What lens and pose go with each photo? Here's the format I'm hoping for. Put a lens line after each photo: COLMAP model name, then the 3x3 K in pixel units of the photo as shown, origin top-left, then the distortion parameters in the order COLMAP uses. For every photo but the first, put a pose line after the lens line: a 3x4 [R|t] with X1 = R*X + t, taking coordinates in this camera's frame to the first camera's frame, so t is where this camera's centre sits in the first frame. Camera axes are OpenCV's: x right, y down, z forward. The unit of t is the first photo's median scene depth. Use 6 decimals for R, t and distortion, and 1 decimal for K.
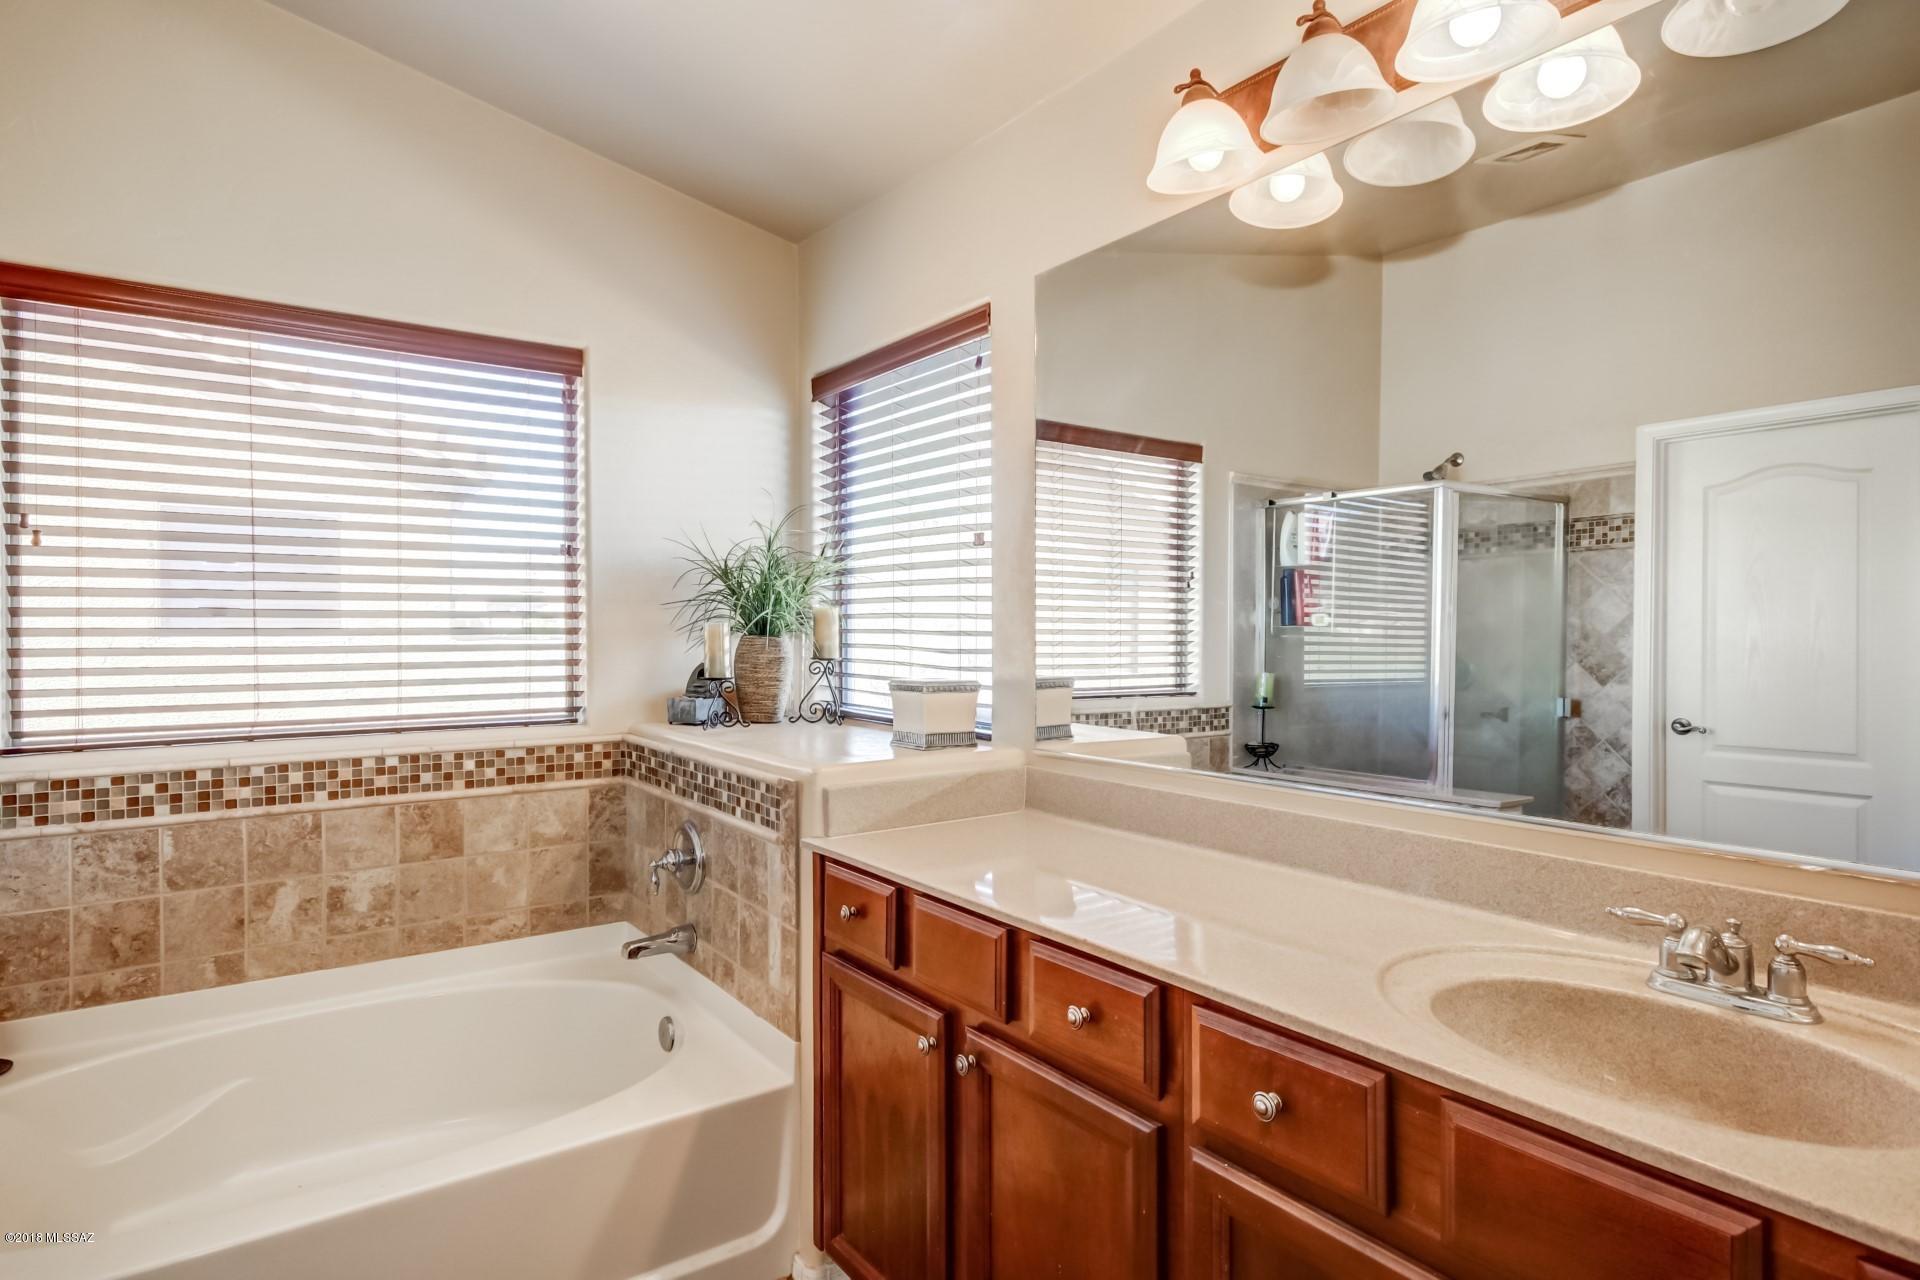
lens RADIAL K [[1049.0, 0, 954.7], [0, 1049.0, 631.0], [0, 0, 1]] dist [0.015338, -0.000752]
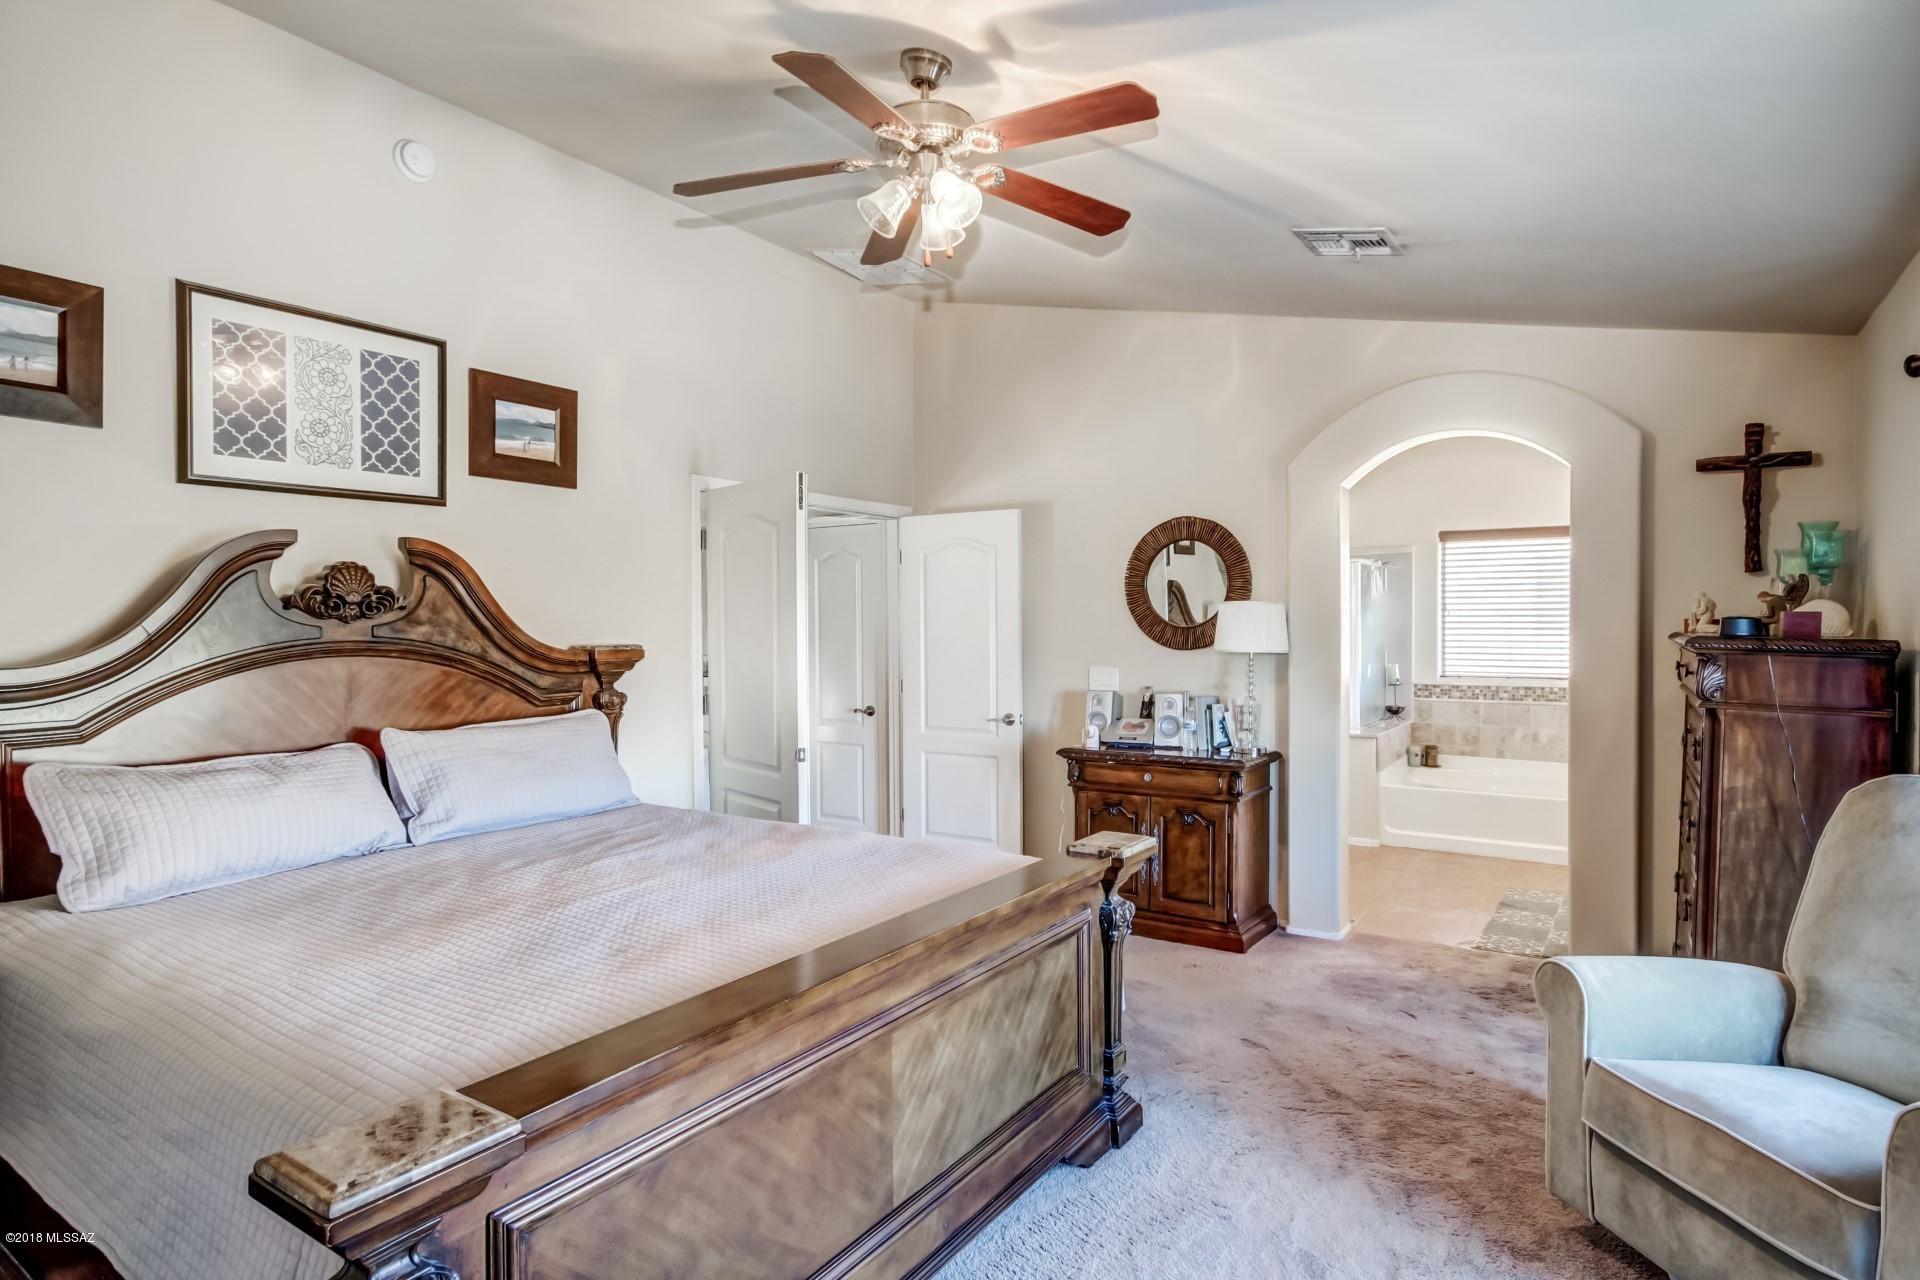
lens RADIAL K [[1049.0, 0, 948.2], [0, 1049.0, 644.7], [0, 0, 1]] dist [0.015338, -0.000752]
pose [[0.350179, 0.021916, -0.936426, 1.491486], [0.000748, 0.999719, 0.023677, -0.059251], [0.936682, -0.008992, 0.350065, -1.448655]]
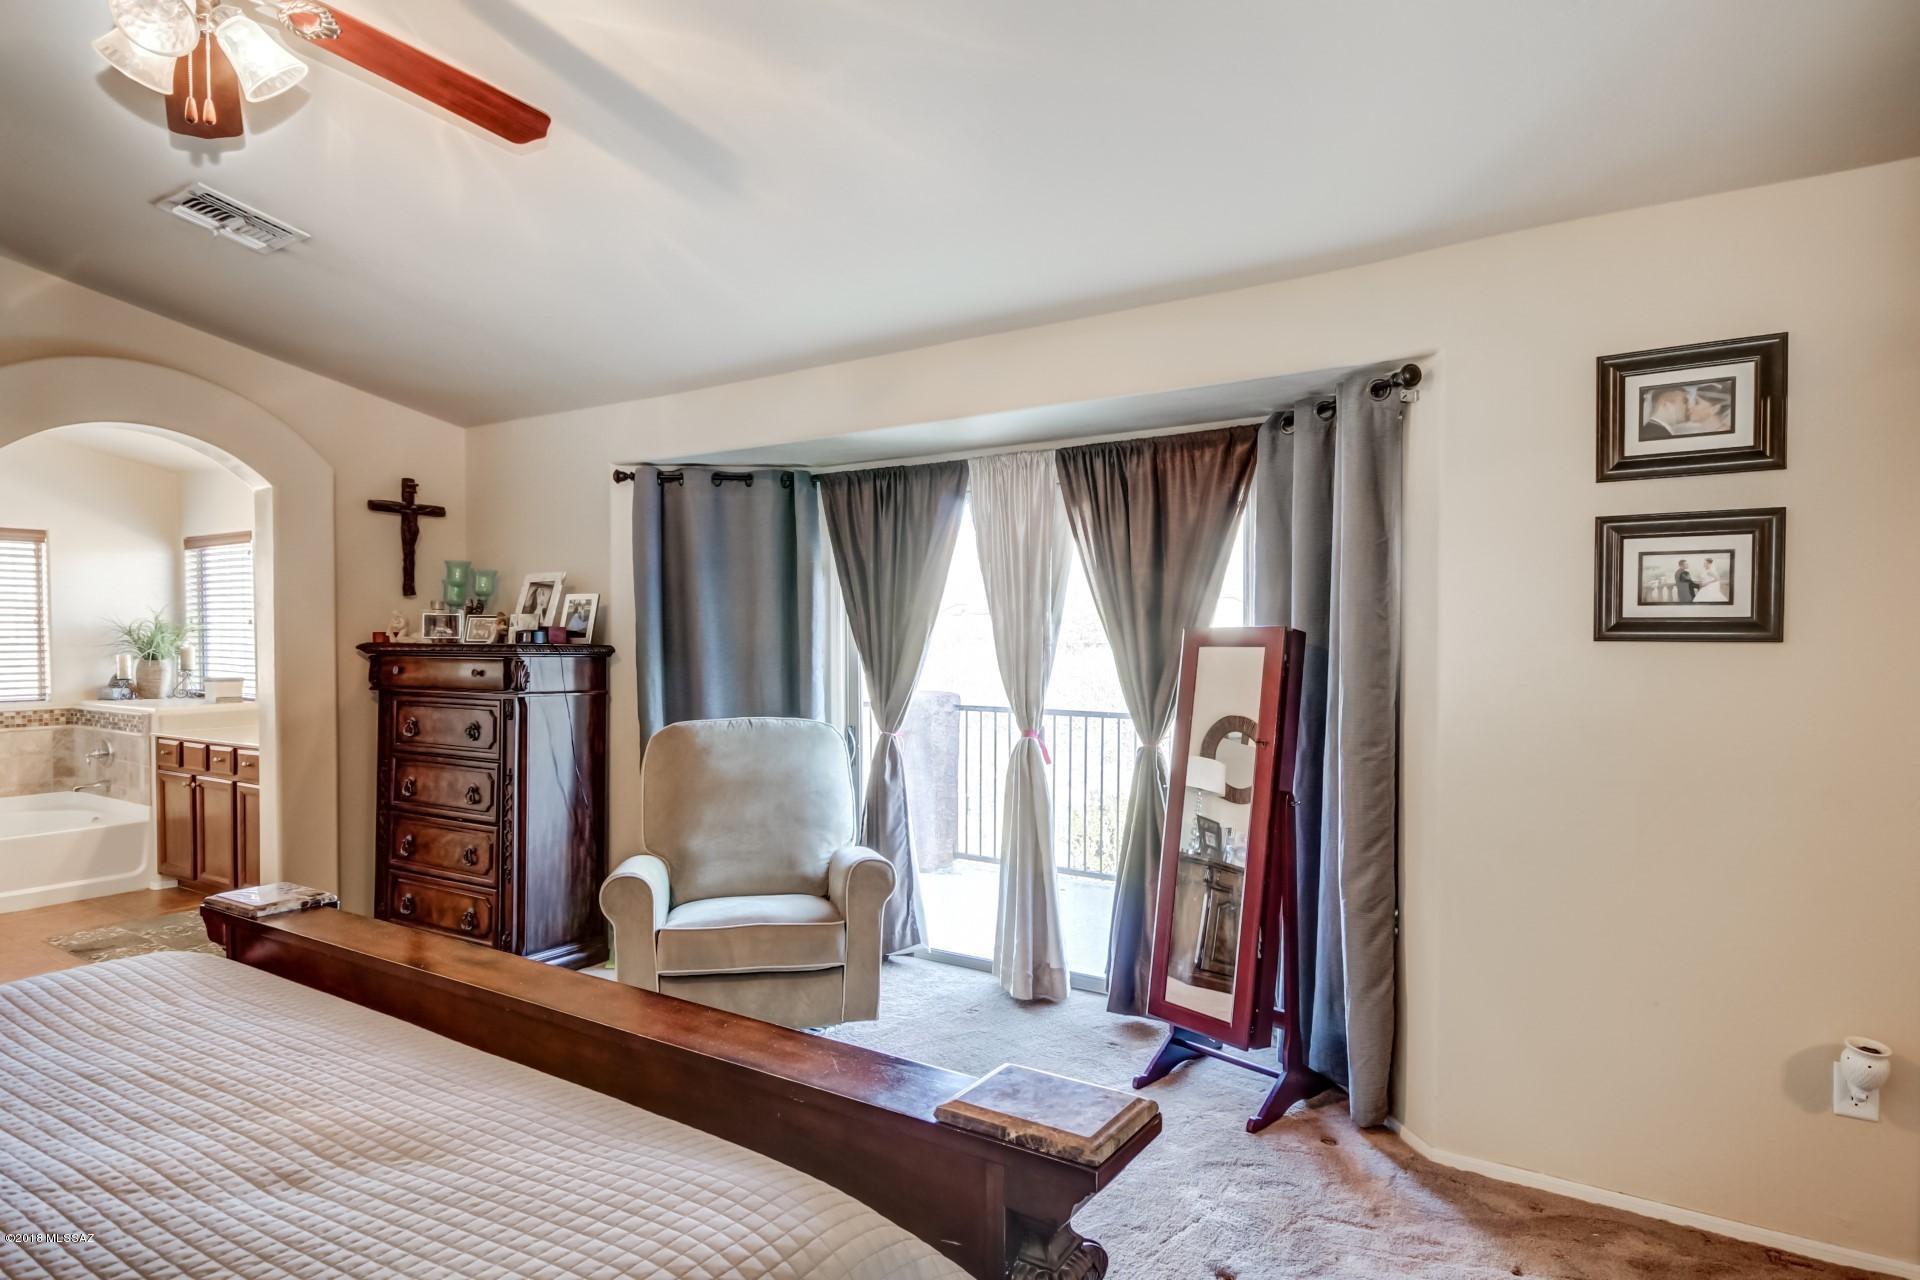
lens RADIAL K [[1049.0, 0, 1003.2], [0, 1049.0, 655.8], [0, 0, 1]] dist [0.015338, -0.000752]
pose [[0.919678, -0.005413, 0.392635, 0.683095], [-0.001349, 0.999856, 0.016944, -0.051949], [-0.392670, -0.016112, 0.919538, -2.035774]]
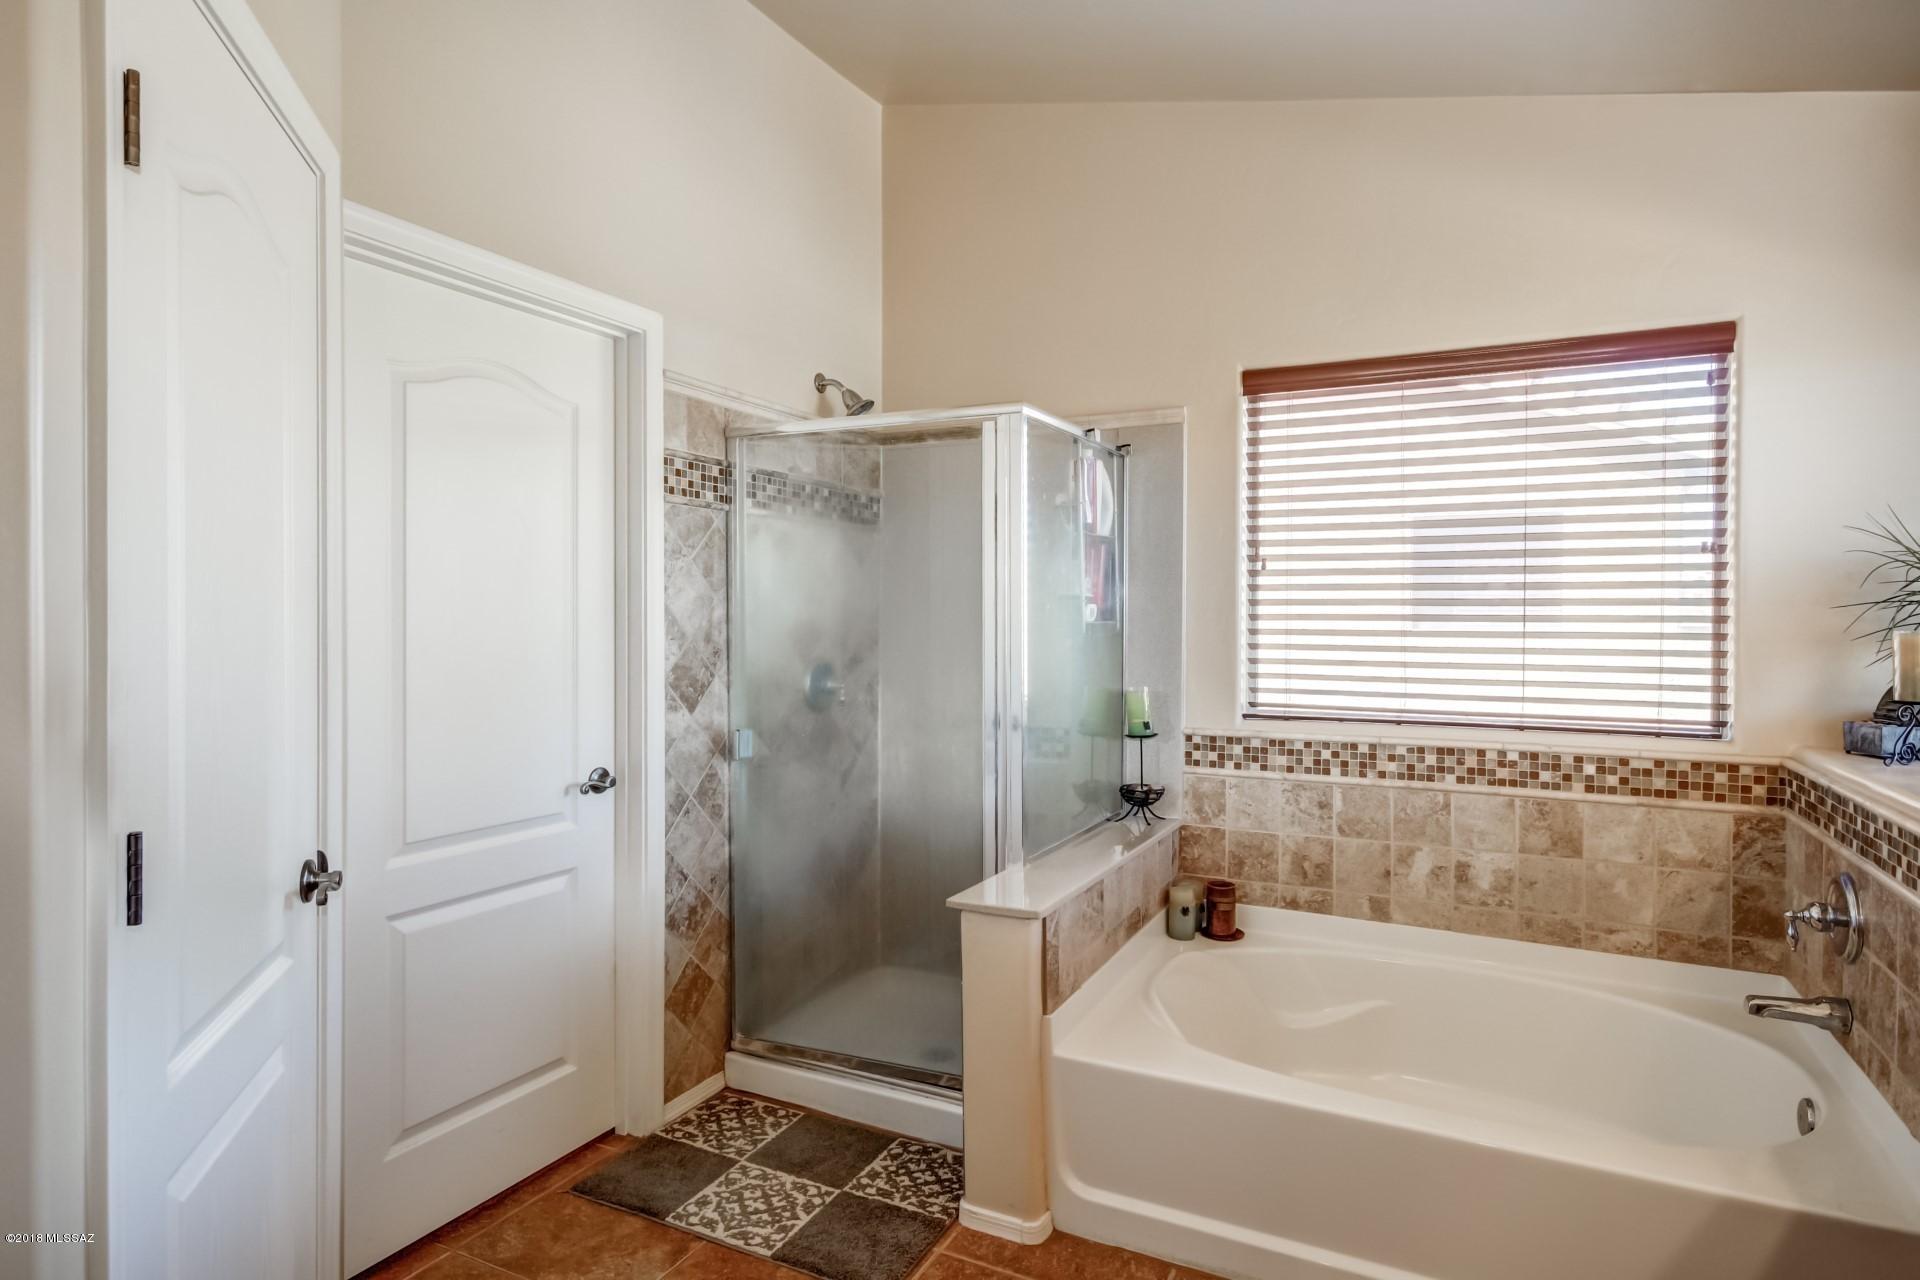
lens RADIAL K [[1049.0, 0, 964.4], [0, 1049.0, 634.7], [0, 0, 1]] dist [0.015338, -0.000752]
pose [[0.471023, 0.018902, -0.881918, 0.147379], [-0.008470, 0.999821, 0.016905, -0.013394], [0.882080, -0.000493, 0.471099, 0.003486]]
